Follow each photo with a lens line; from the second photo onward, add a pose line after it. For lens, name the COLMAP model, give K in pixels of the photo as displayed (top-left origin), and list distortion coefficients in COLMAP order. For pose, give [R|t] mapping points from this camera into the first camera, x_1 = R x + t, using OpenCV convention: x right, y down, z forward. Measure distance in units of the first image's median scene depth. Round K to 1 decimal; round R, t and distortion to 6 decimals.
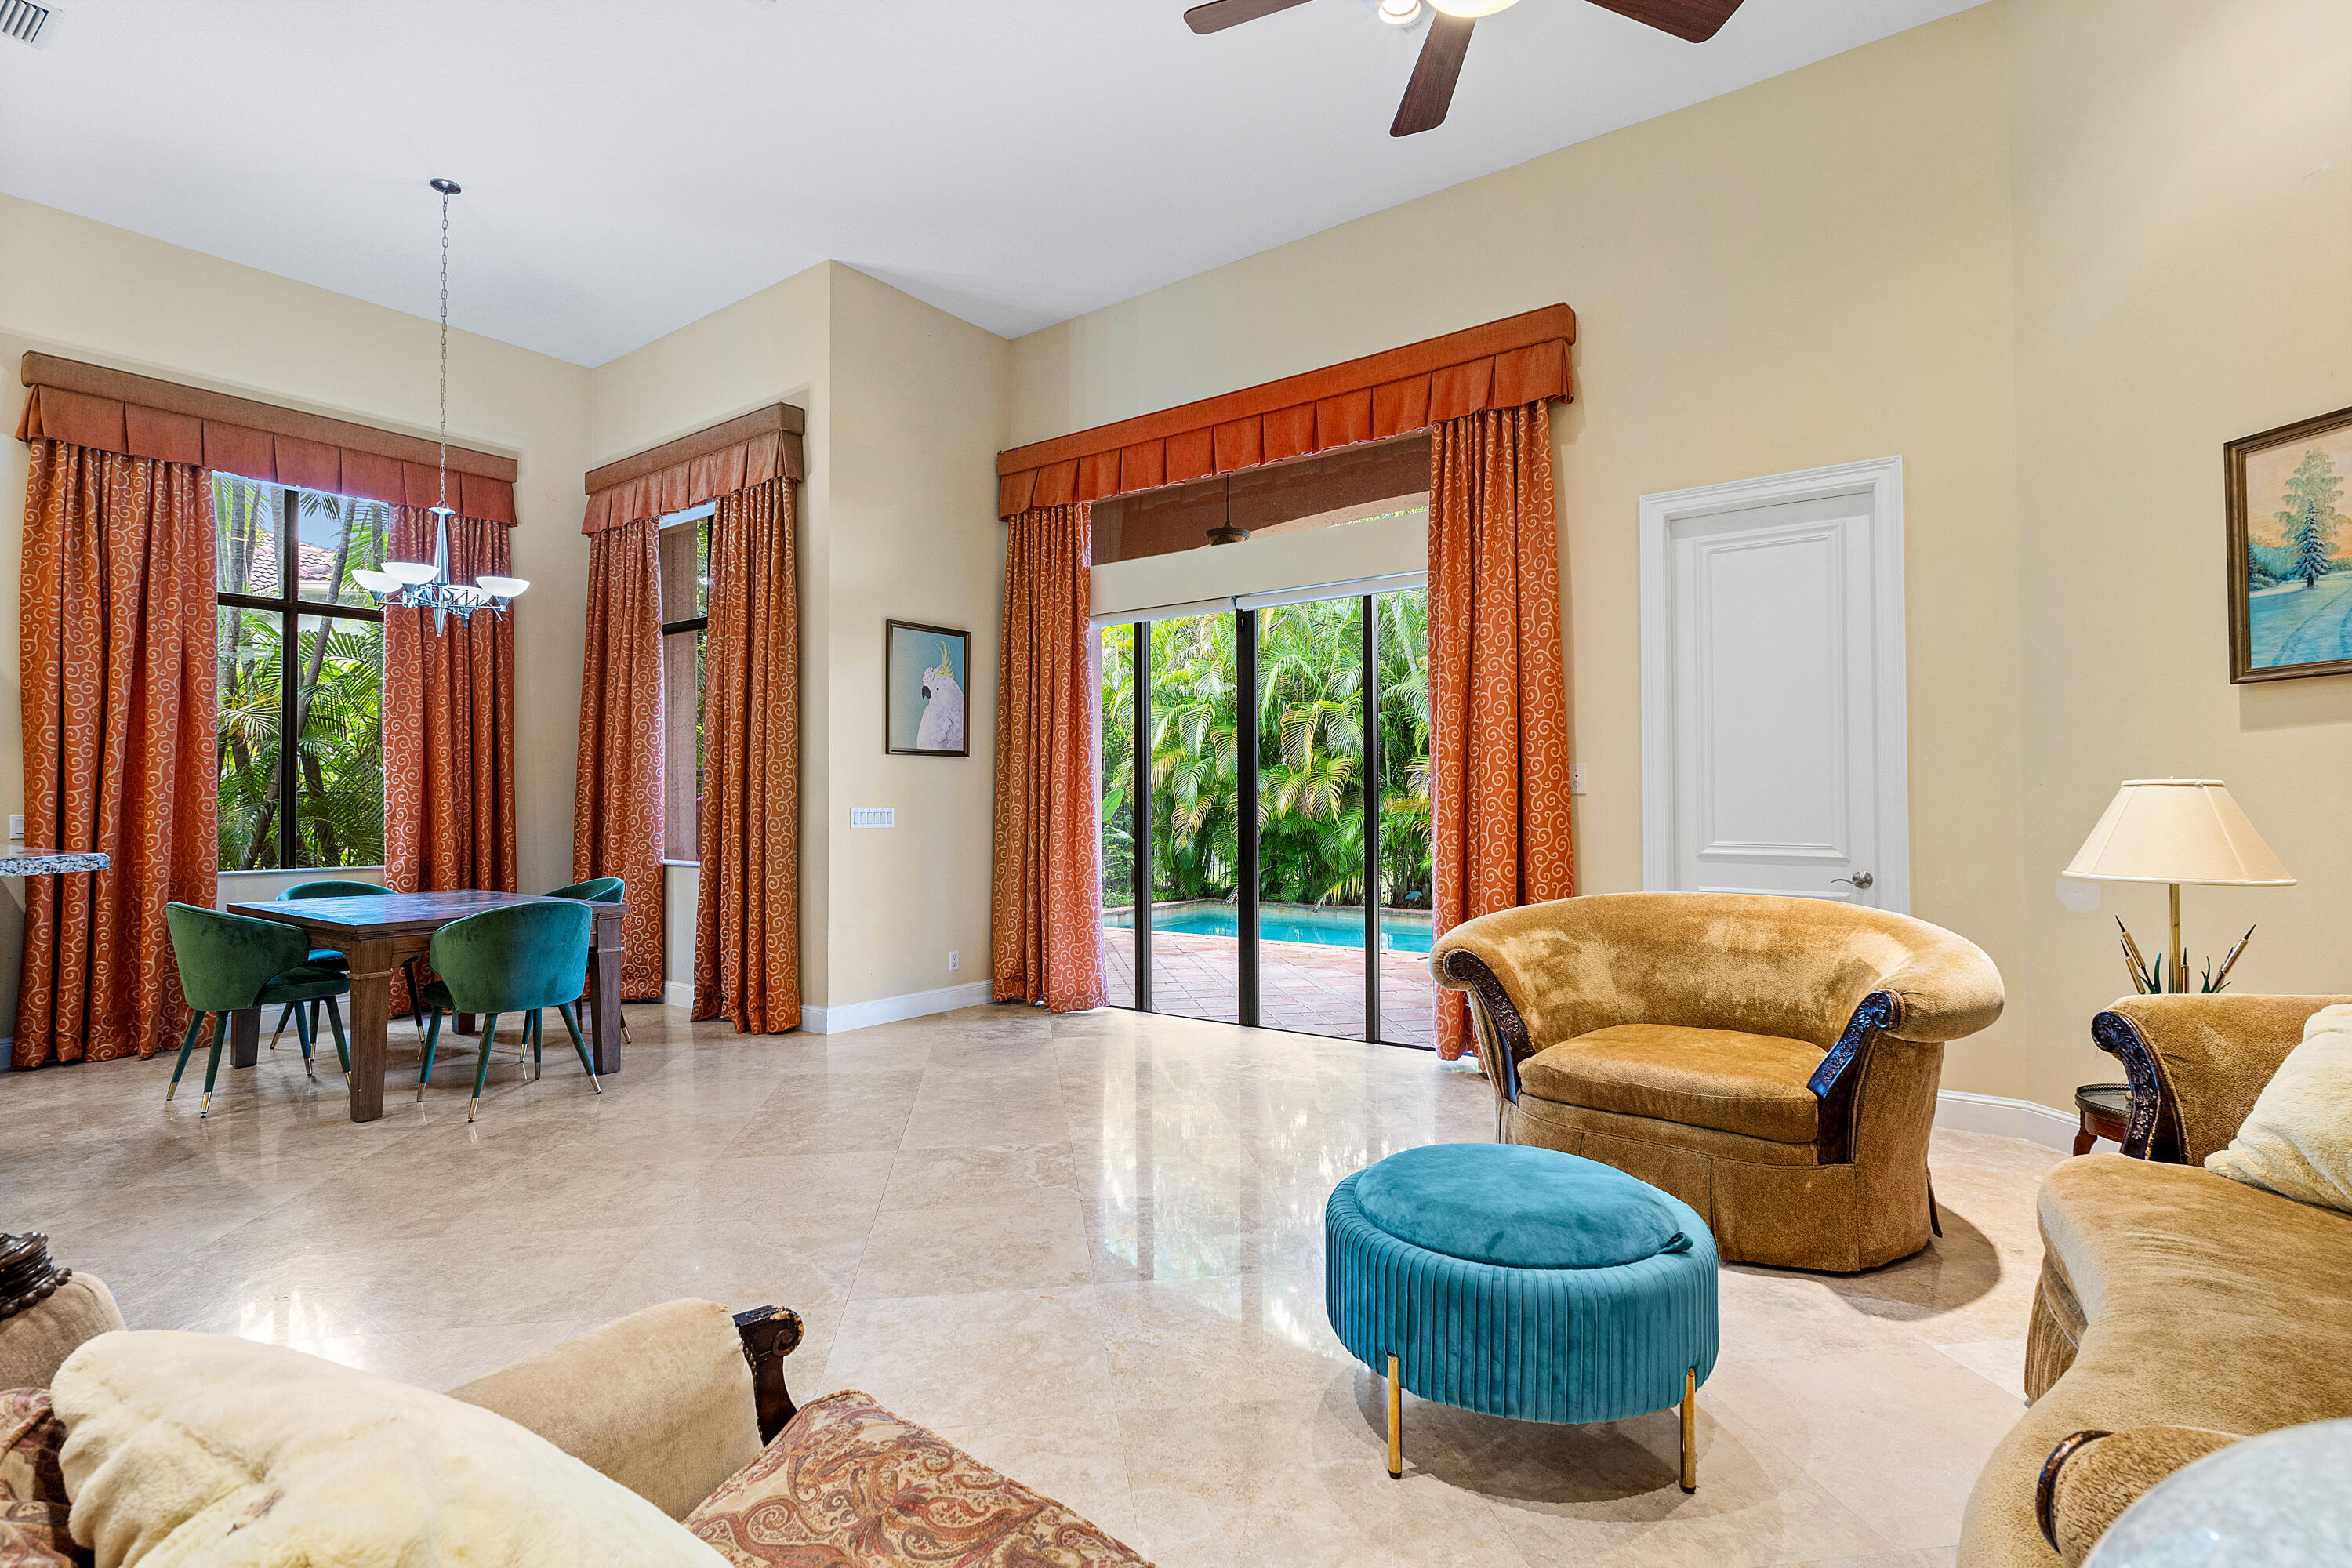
lens RADIAL K [[1120.3, 0, 1181.2], [0, 1120.3, 764.4], [0, 0, 1]] dist [-0.000955, -0.000688]
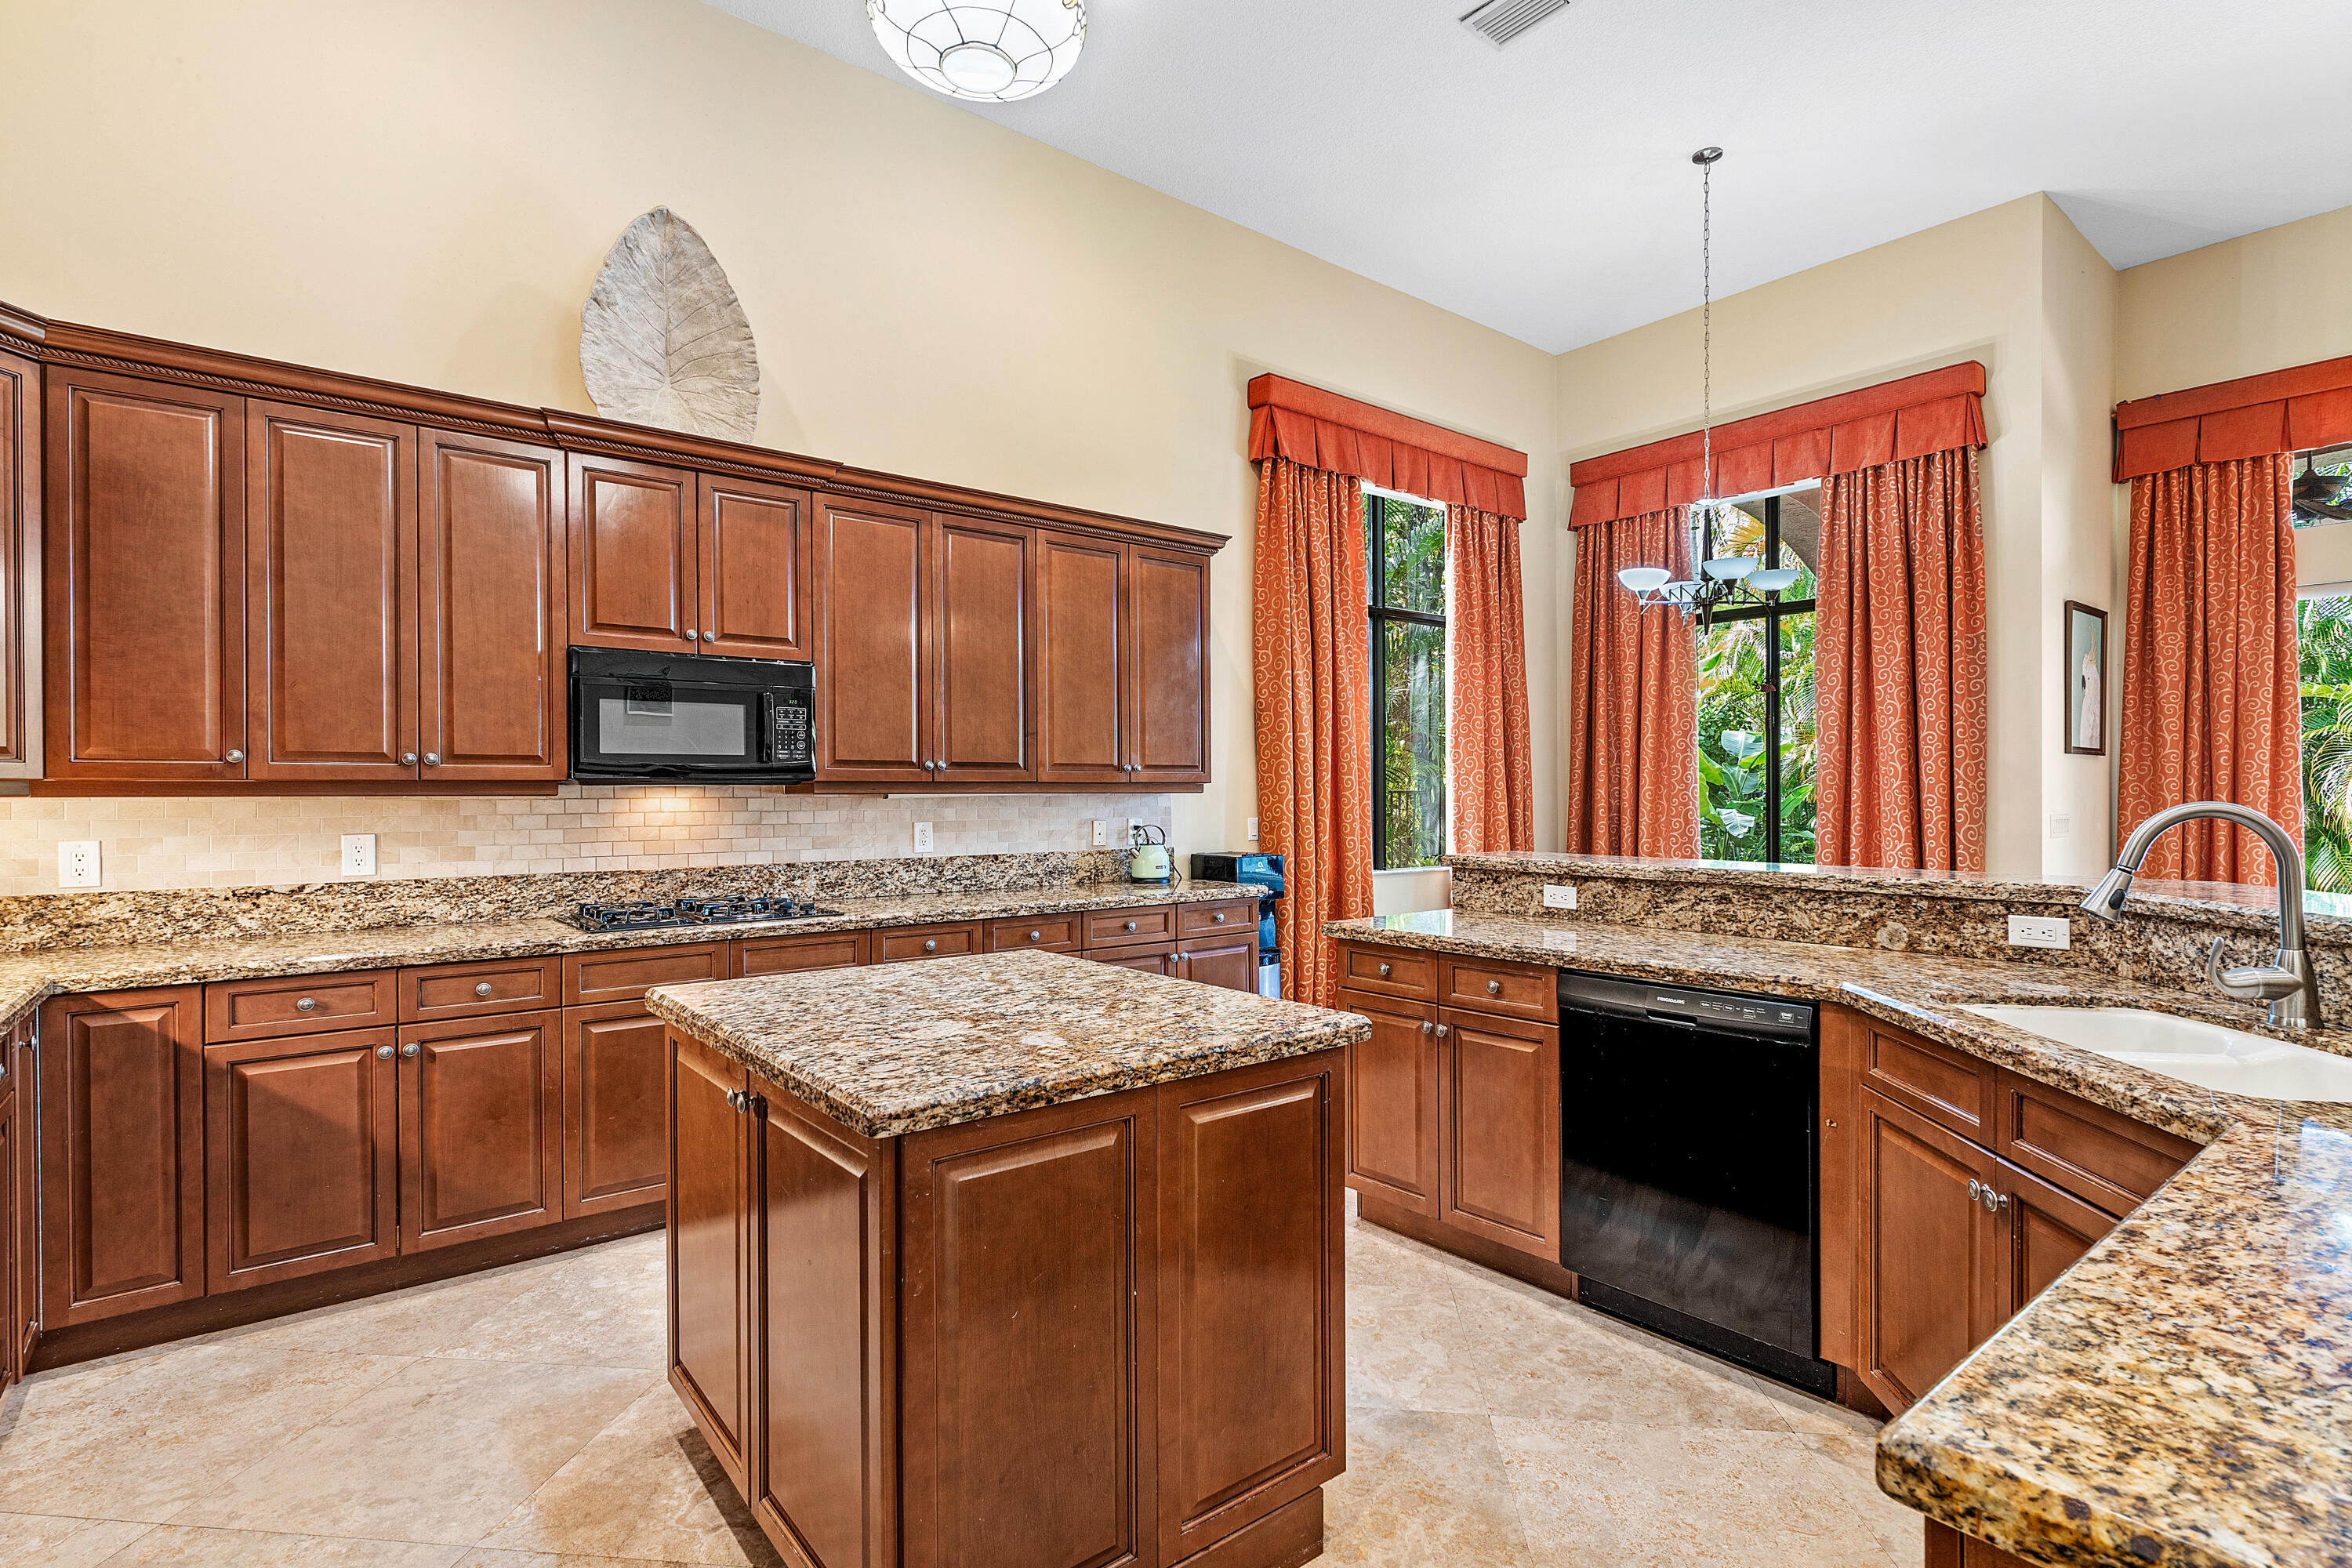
lens RADIAL K [[1122.9, 0, 1184.5], [0, 1122.9, 798.5], [0, 0, 1]] dist [0.003799, -0.000921]
pose [[0.967660, 0.003888, -0.252229, -0.860199], [0.005445, 0.999326, 0.036292, -0.012428], [0.252200, -0.036492, 0.966987, -0.043863]]
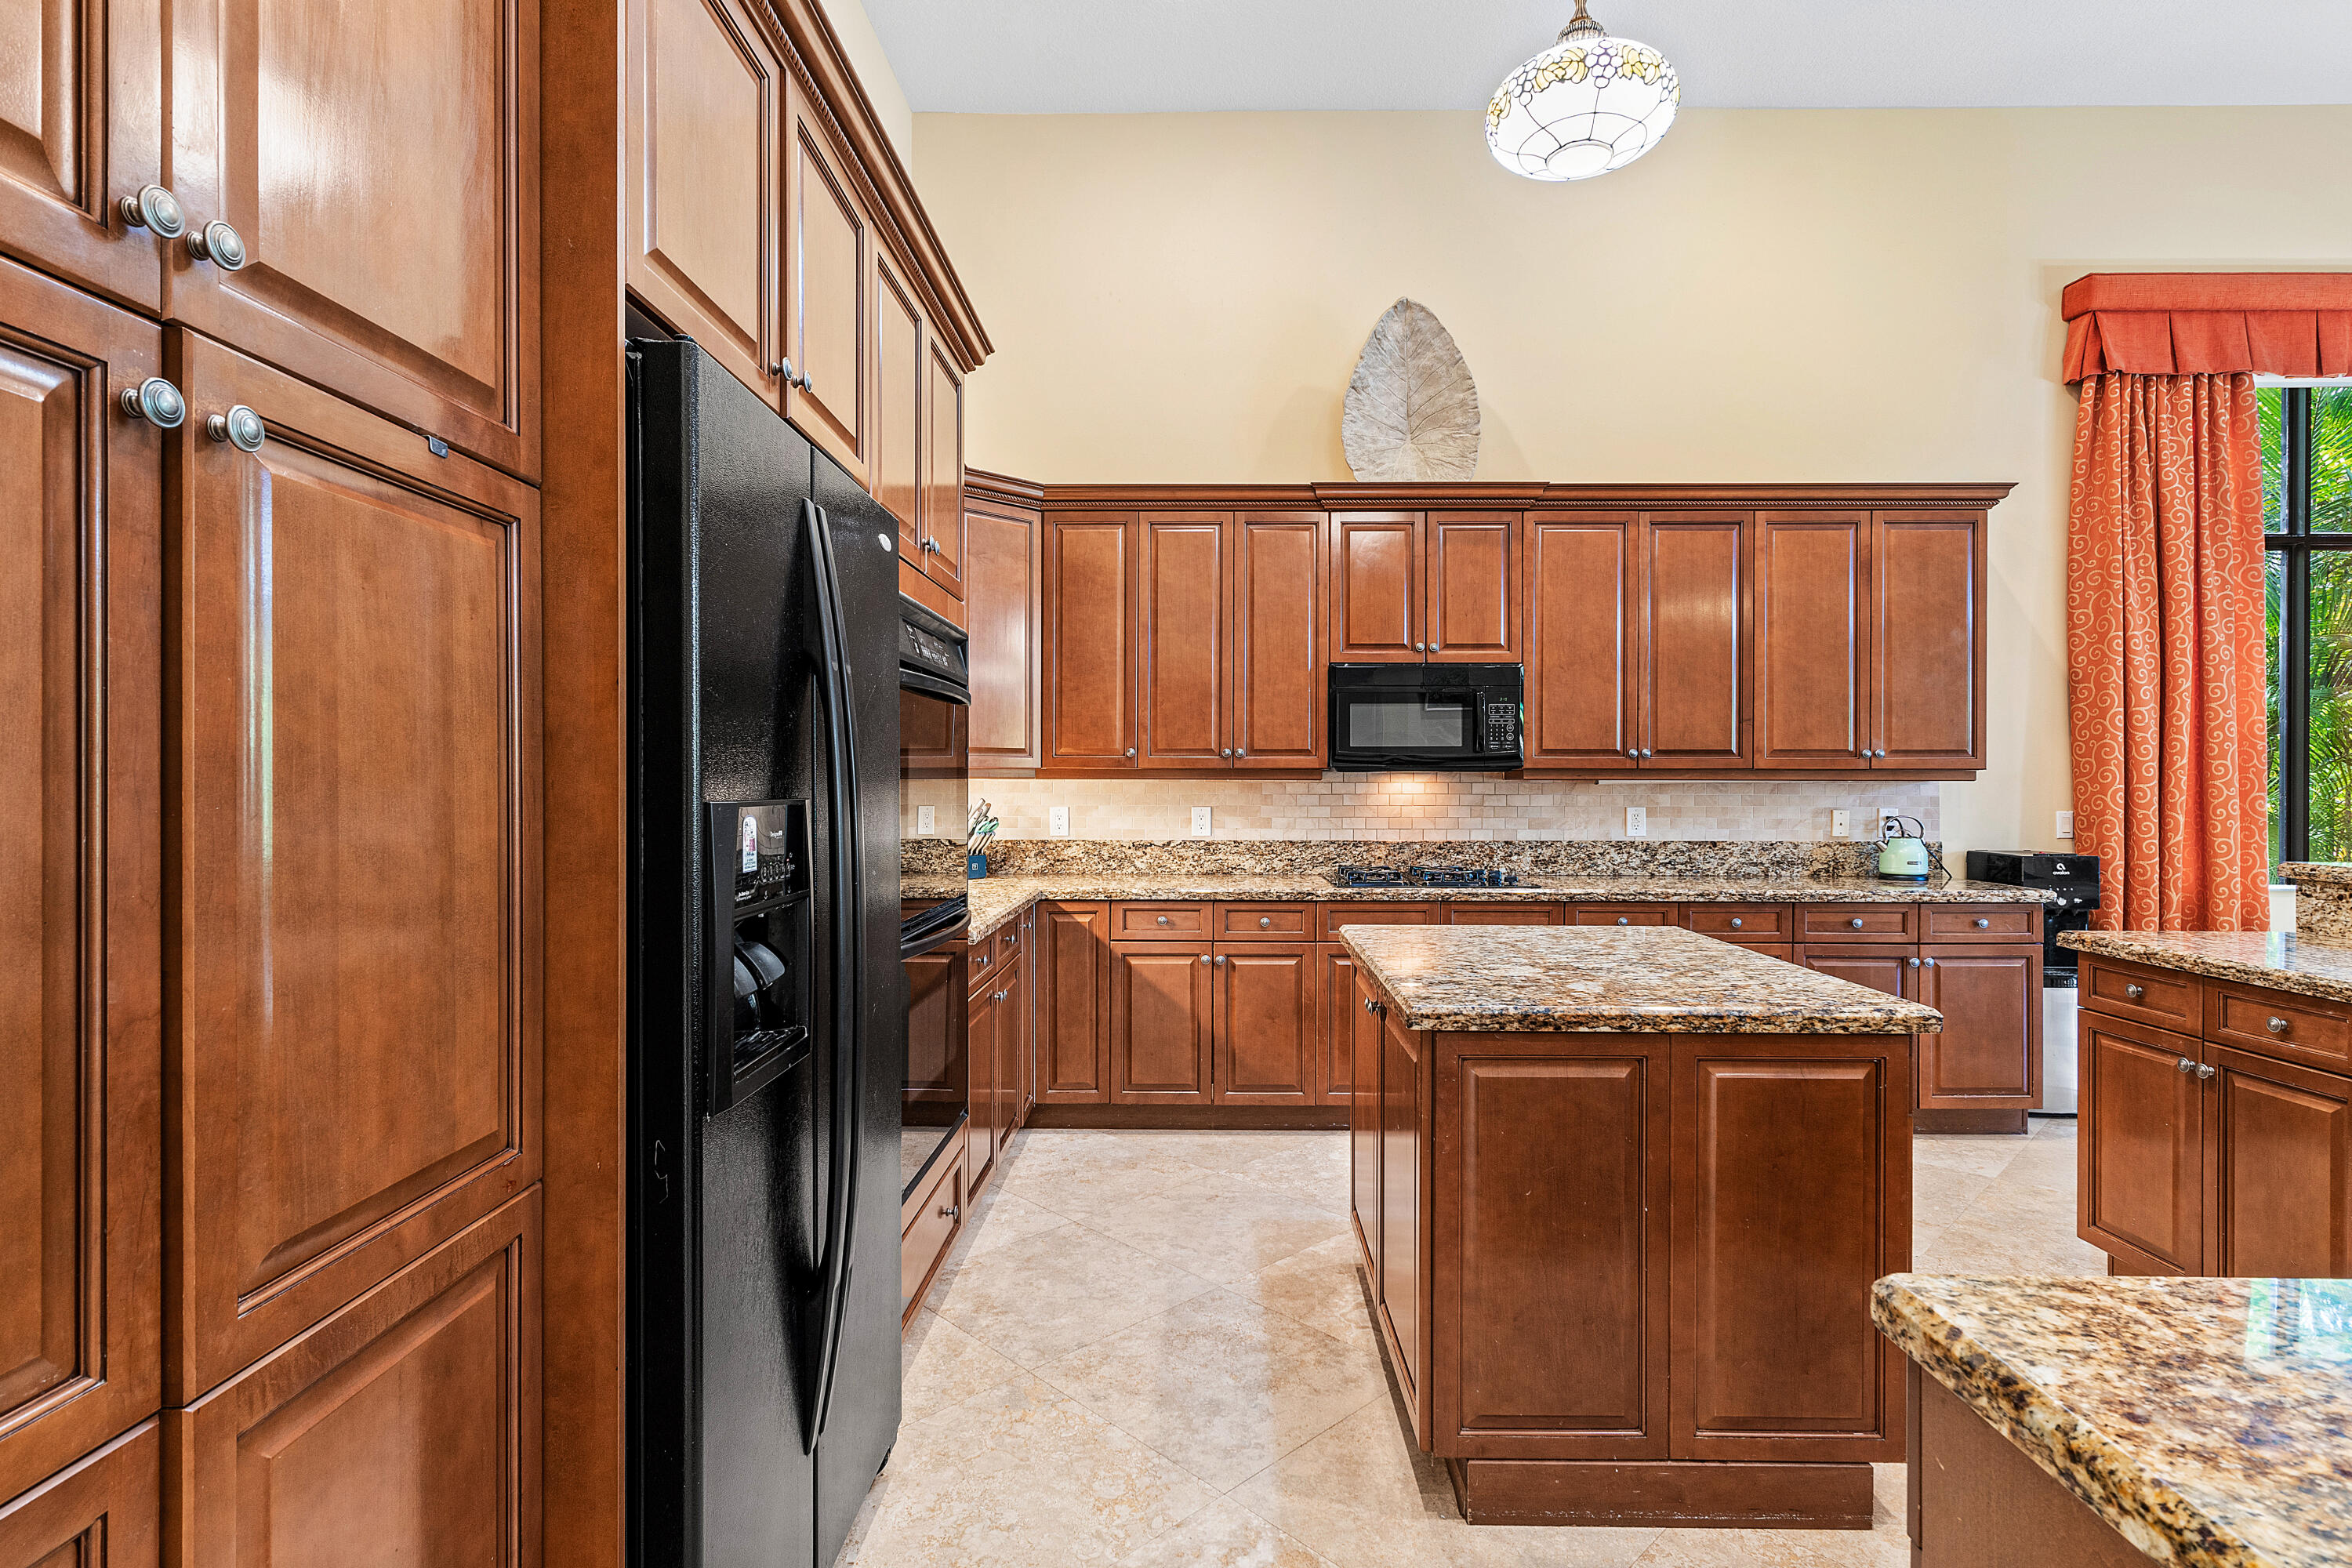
lens RADIAL K [[1136.5, 0, 1204.7], [0, 1136.5, 784.2], [0, 0, 1]] dist [0.002126, 0.000598]
pose [[0.591789, 0.011066, -0.806017, -0.739458], [0.019059, 0.999434, 0.027715, -0.014501], [0.805867, -0.031763, 0.591244, -0.079765]]
